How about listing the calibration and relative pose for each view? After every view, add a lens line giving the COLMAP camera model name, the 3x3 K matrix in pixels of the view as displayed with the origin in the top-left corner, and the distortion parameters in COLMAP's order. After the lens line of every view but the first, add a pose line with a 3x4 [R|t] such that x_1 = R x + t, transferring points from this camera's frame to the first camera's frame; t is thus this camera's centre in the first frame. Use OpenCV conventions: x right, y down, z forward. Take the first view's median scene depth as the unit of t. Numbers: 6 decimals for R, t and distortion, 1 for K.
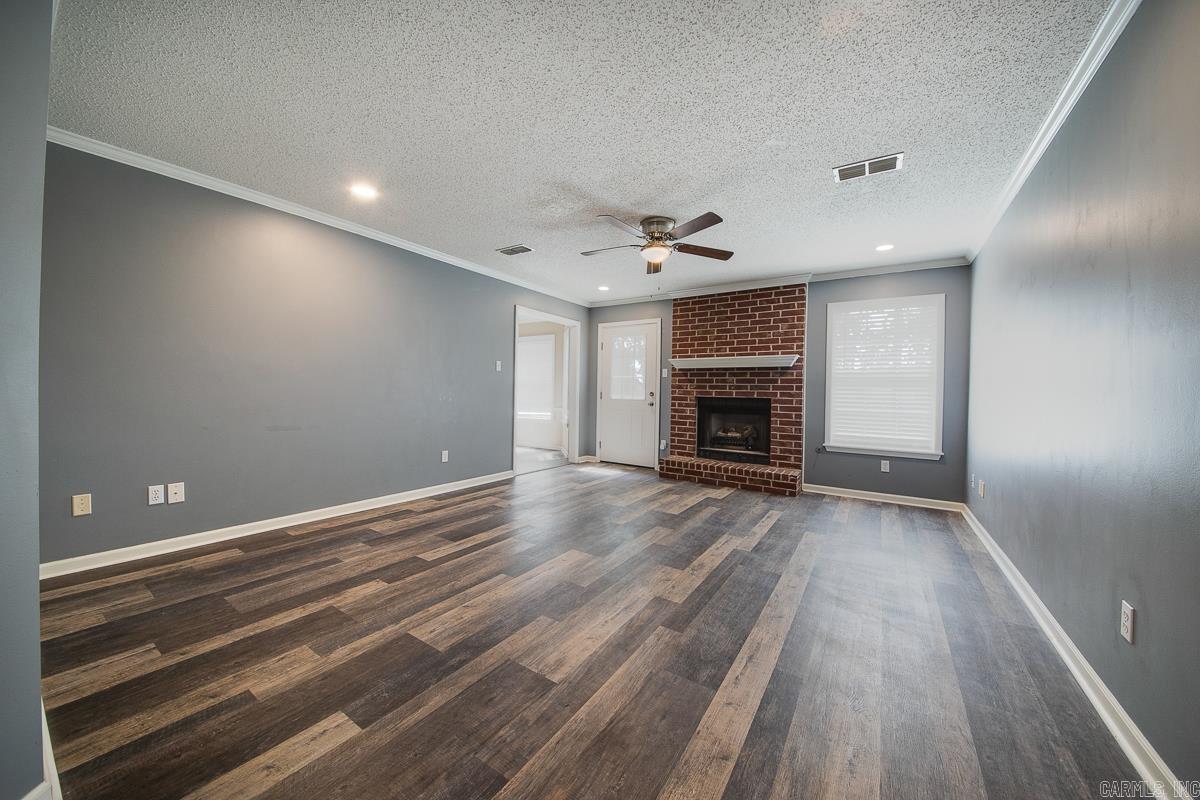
lens RADIAL K [[421.6, 0, 597.2], [0, 421.6, 395.1], [0, 0, 1]] dist [0.016478, -0.016938]
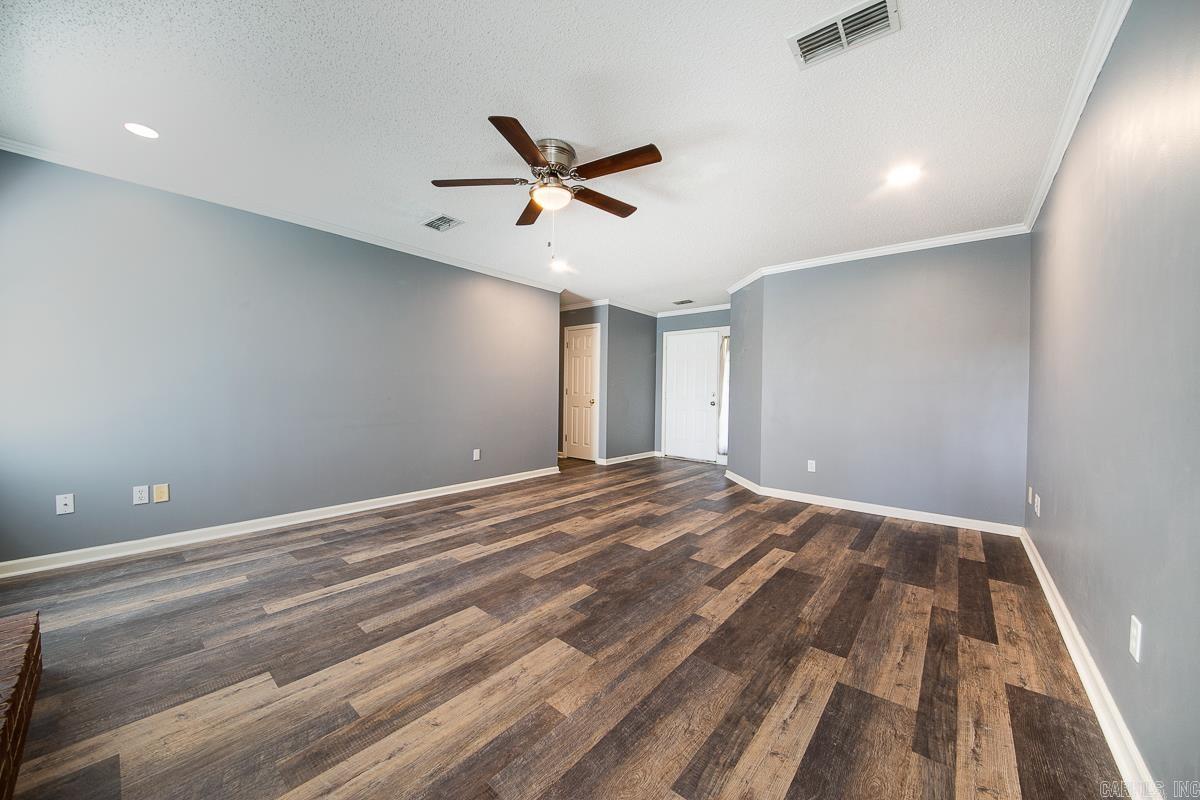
lens RADIAL K [[421.6, 0, 597.2], [0, 421.6, 395.1], [0, 0, 1]] dist [0.016478, -0.016938]
pose [[-0.992704, -0.038050, 0.114420, -0.038803], [-0.036159, 0.999174, 0.018556, -0.019870], [-0.115031, 0.014283, -0.993259, 2.160545]]
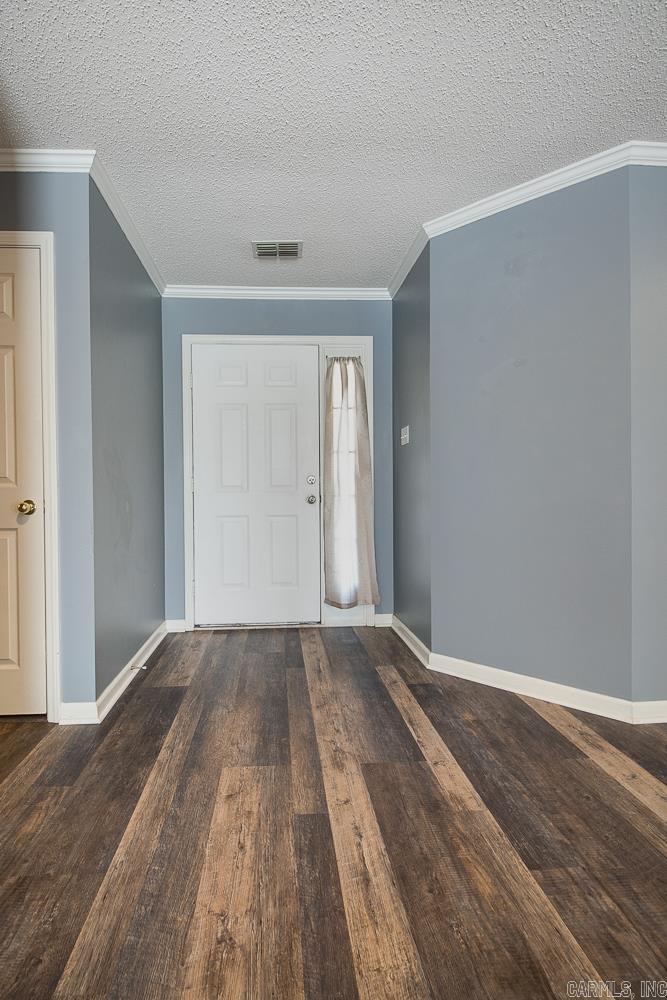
lens RADIAL K [[478.7, 0, 300.9], [0, 478.7, 492.0], [0, 0, 1]] dist [-0.000114, -0.000276]
pose [[-0.796715, -0.010017, -0.604272, 0.374980], [-0.012166, 0.999926, -0.000535, 0.030868], [0.604233, 0.006925, -0.796778, 0.672912]]
